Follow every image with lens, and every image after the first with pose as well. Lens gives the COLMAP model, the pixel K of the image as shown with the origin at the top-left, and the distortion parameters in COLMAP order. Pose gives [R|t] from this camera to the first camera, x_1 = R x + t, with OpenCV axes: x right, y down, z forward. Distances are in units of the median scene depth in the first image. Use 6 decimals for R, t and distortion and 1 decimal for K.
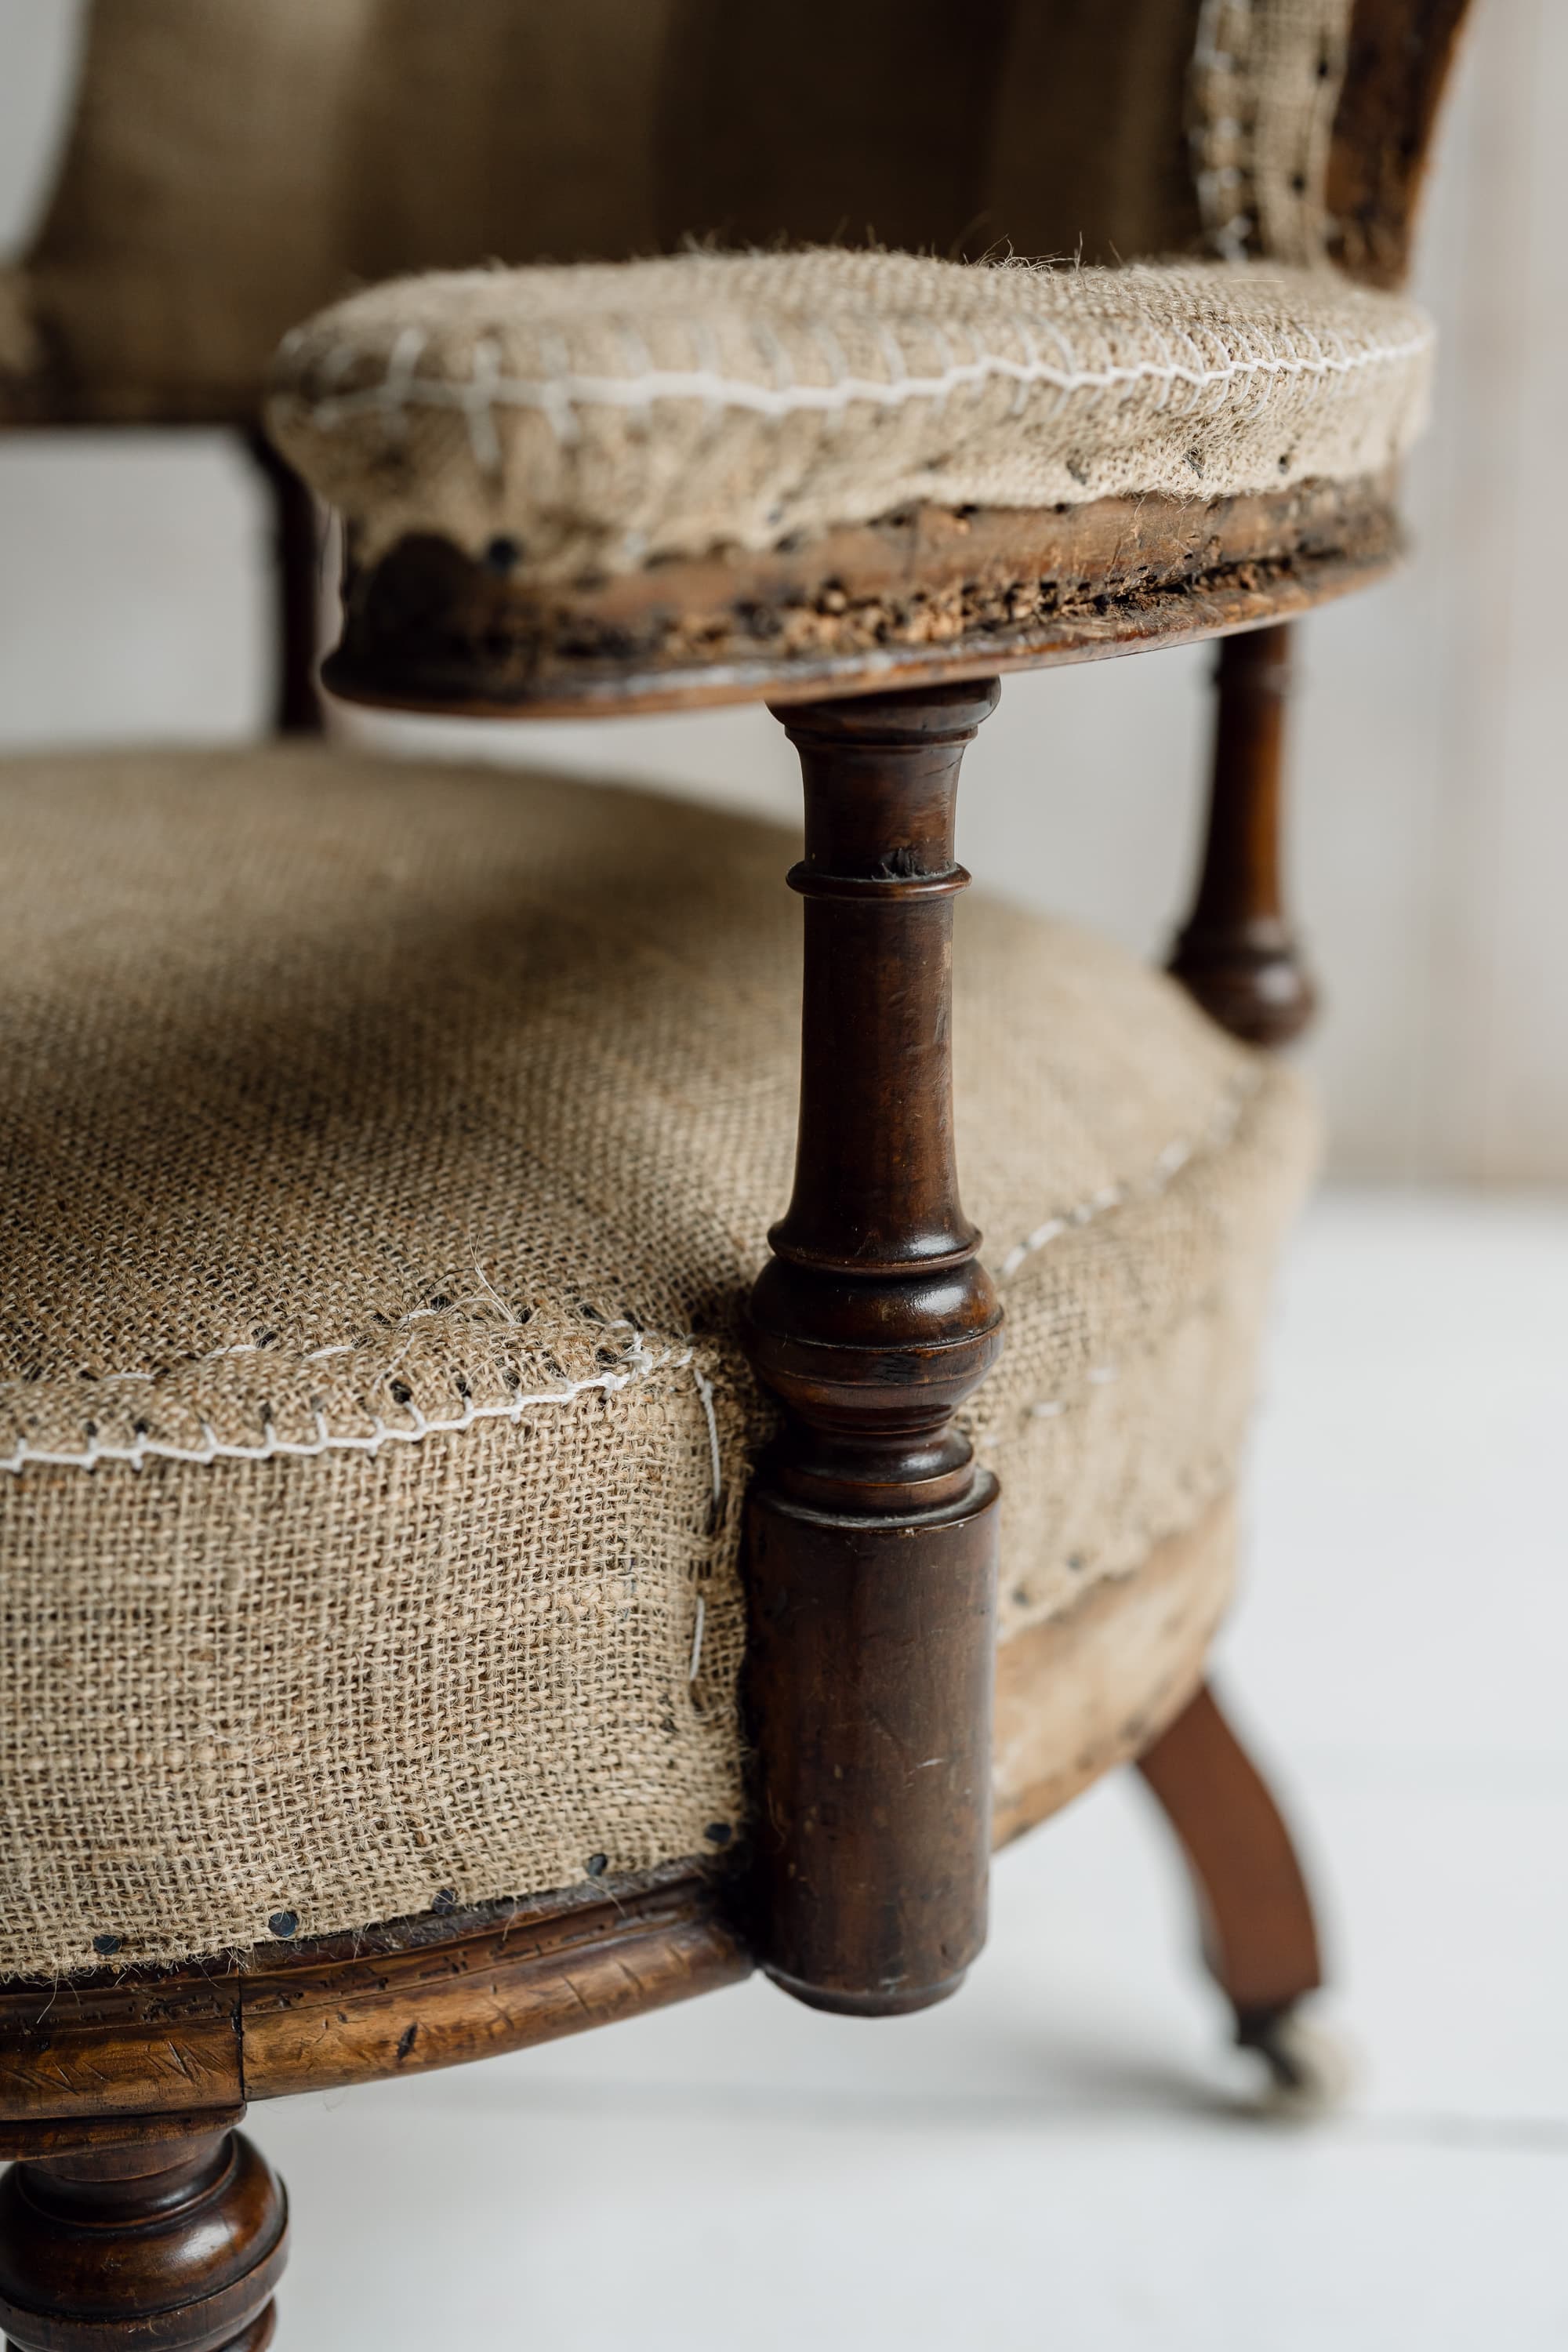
lens RADIAL K [[3443.1, 0, 768.3], [0, 3443.1, 1185.1], [0, 0, 1]] dist [0.017412, 0.000000]
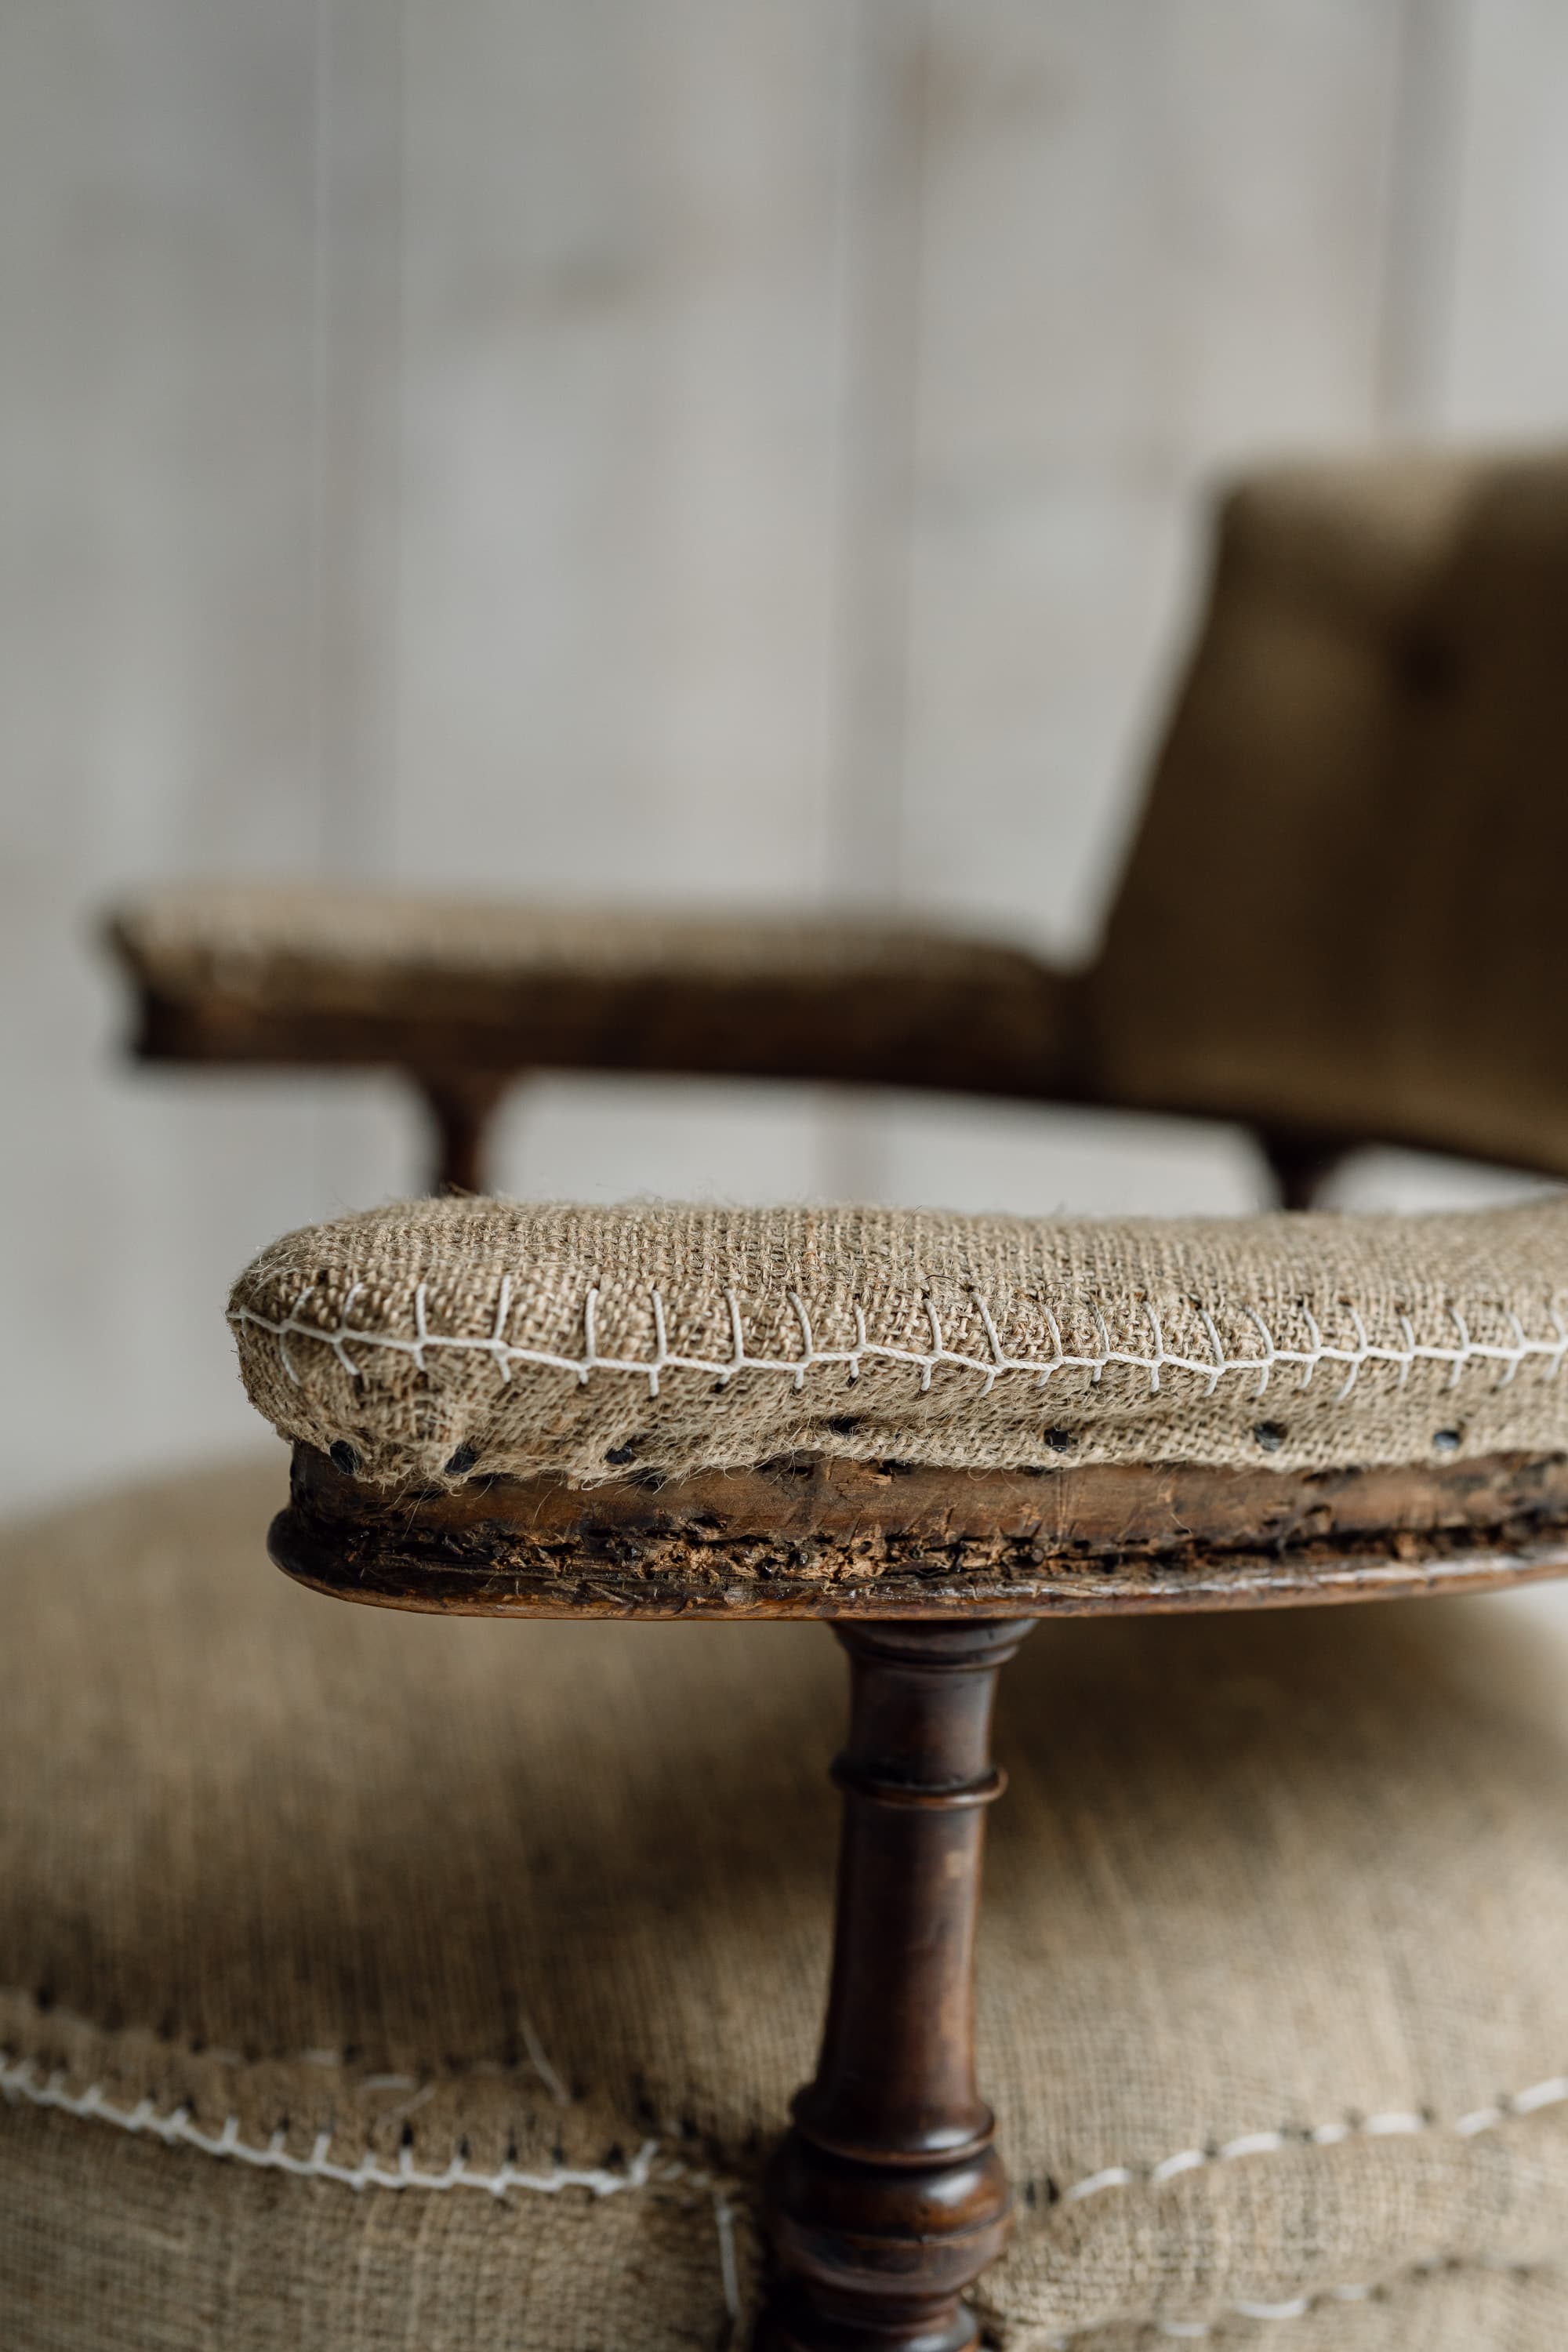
lens RADIAL K [[3443.1, 0, 778.5], [0, 3443.1, 1185.5], [0, 0, 1]] dist [0.017412, 0.000000]
pose [[0.827005, 0.137883, -0.545024, 0.535932], [-0.204559, 0.976807, -0.063275, -0.187085], [0.523659, 0.163818, 0.836029, 0.082566]]
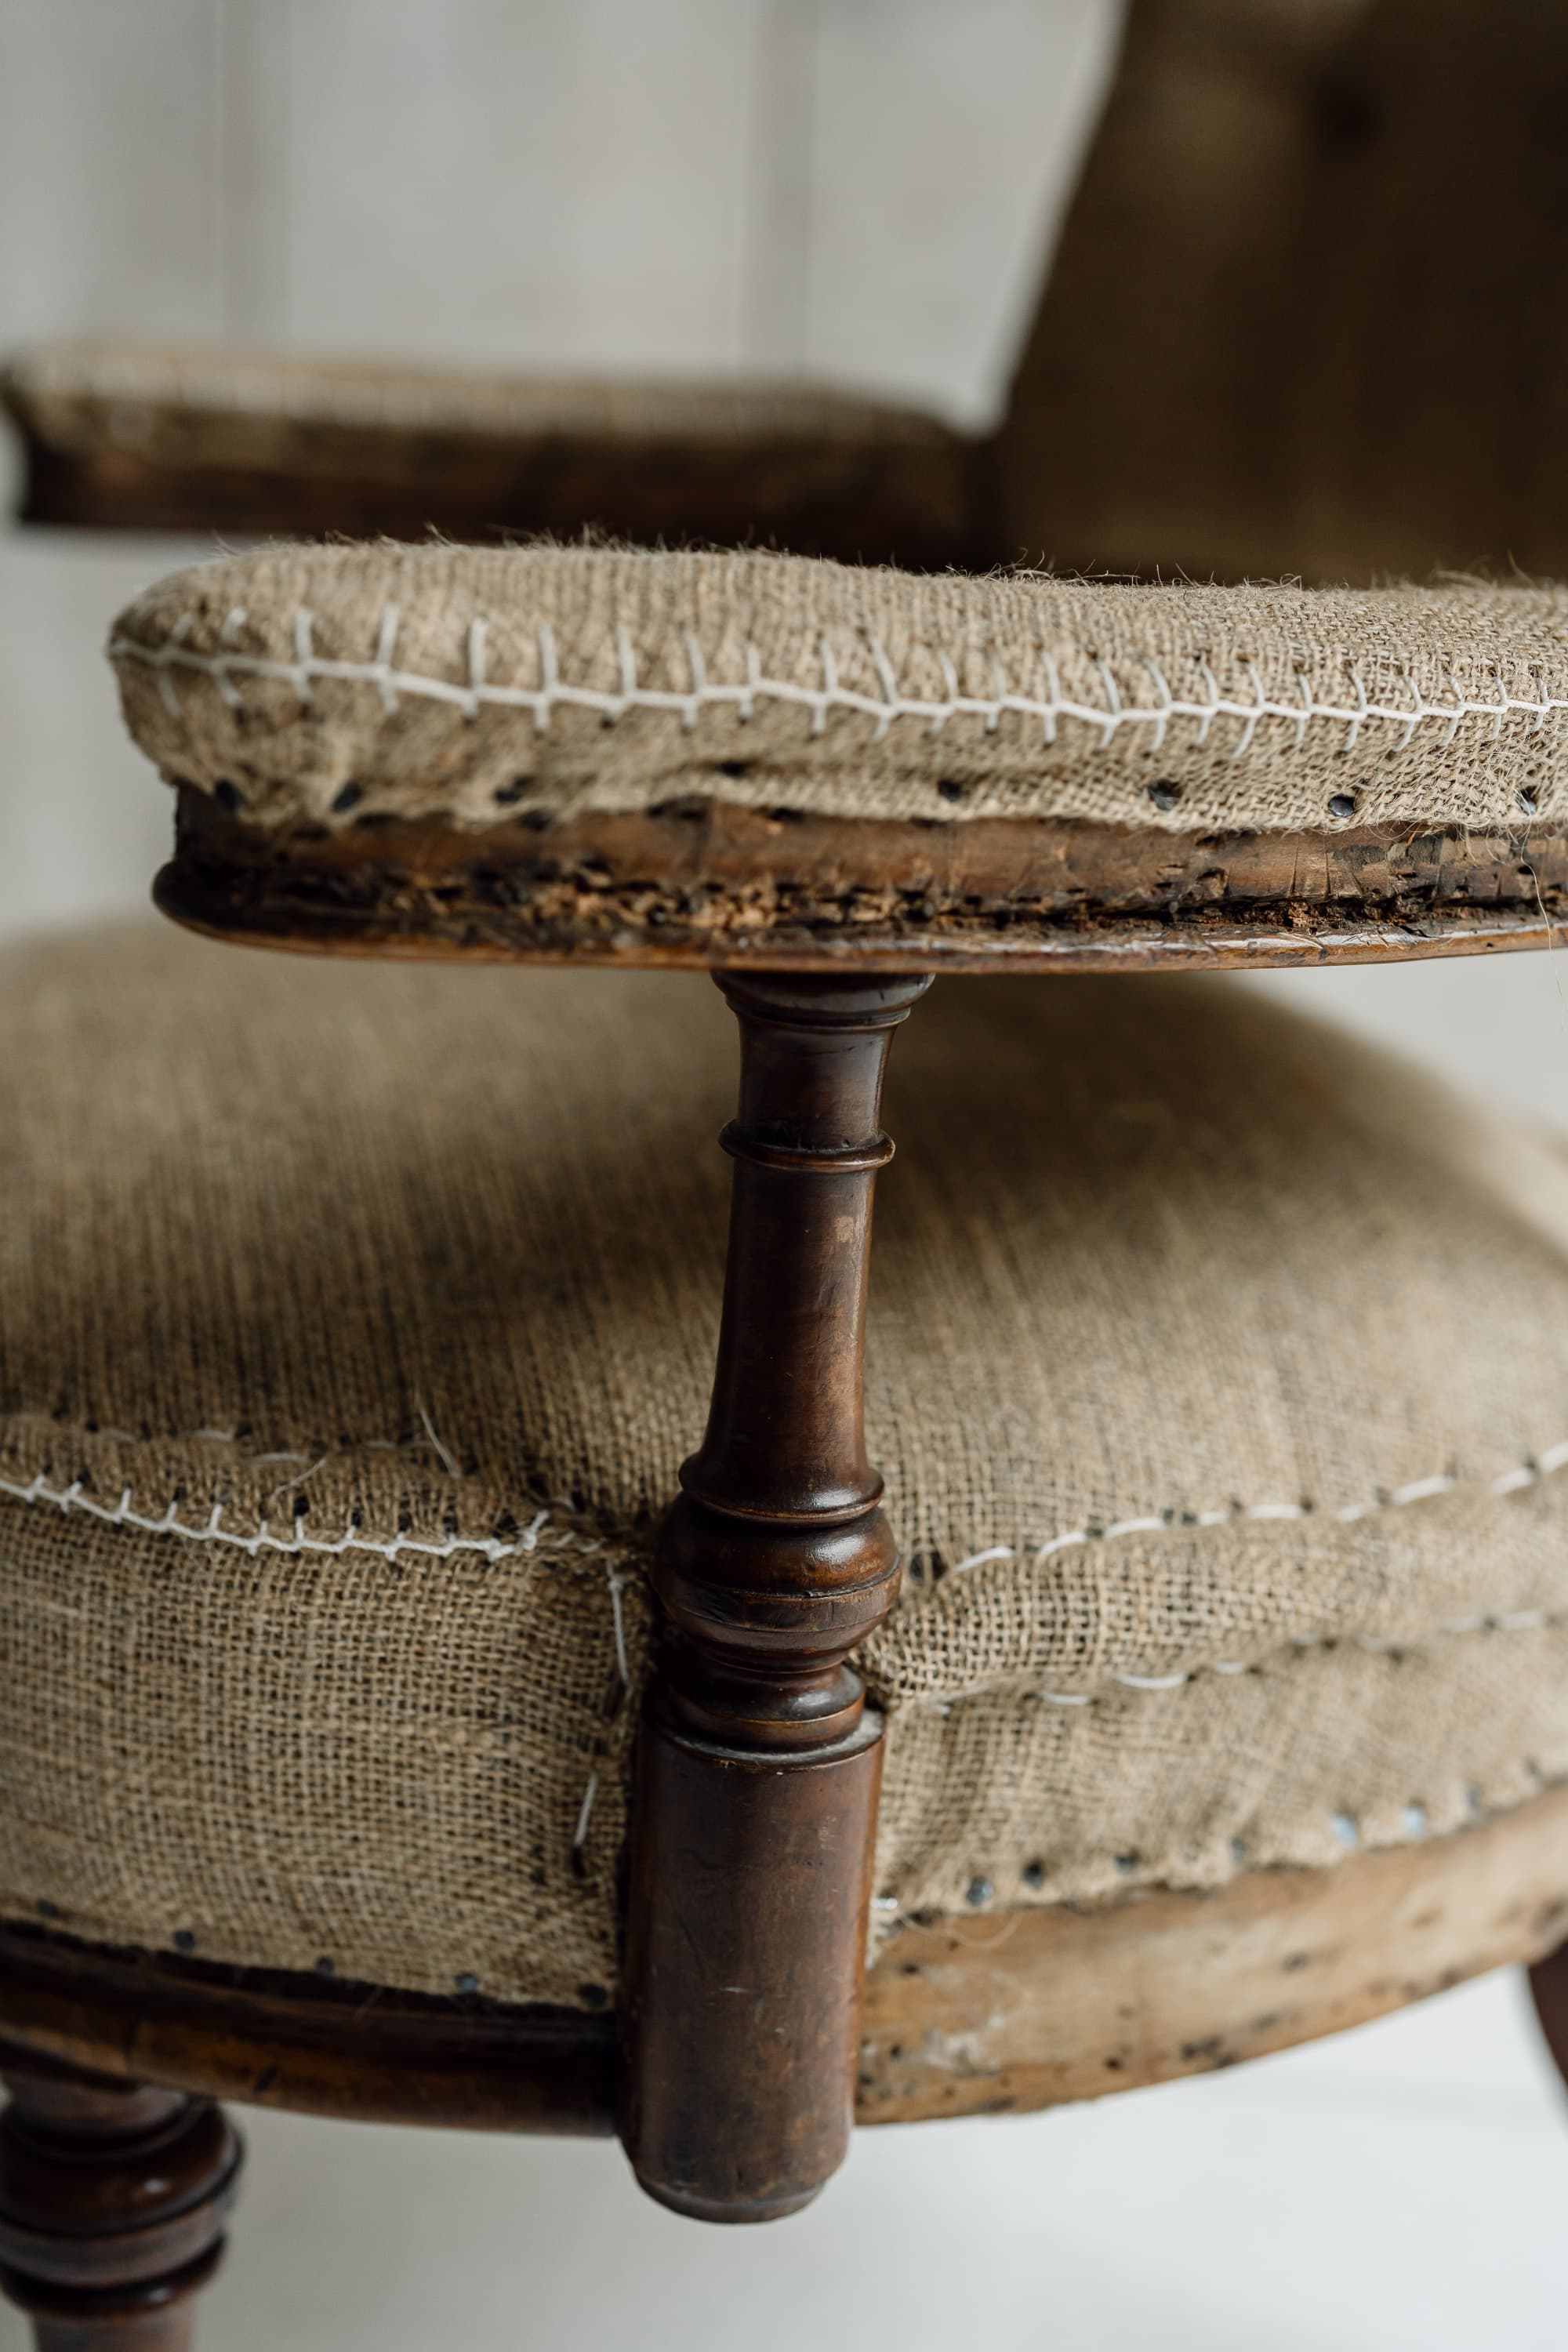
lens RADIAL K [[3443.1, 0, 771.1], [0, 3443.1, 1175.9], [0, 0, 1]] dist [0.017412, 0.000000]
pose [[0.838109, 0.199671, -0.507646, 0.549650], [-0.209830, 0.977005, 0.037859, -0.115828], [0.503532, 0.074790, 0.860734, 0.101506]]
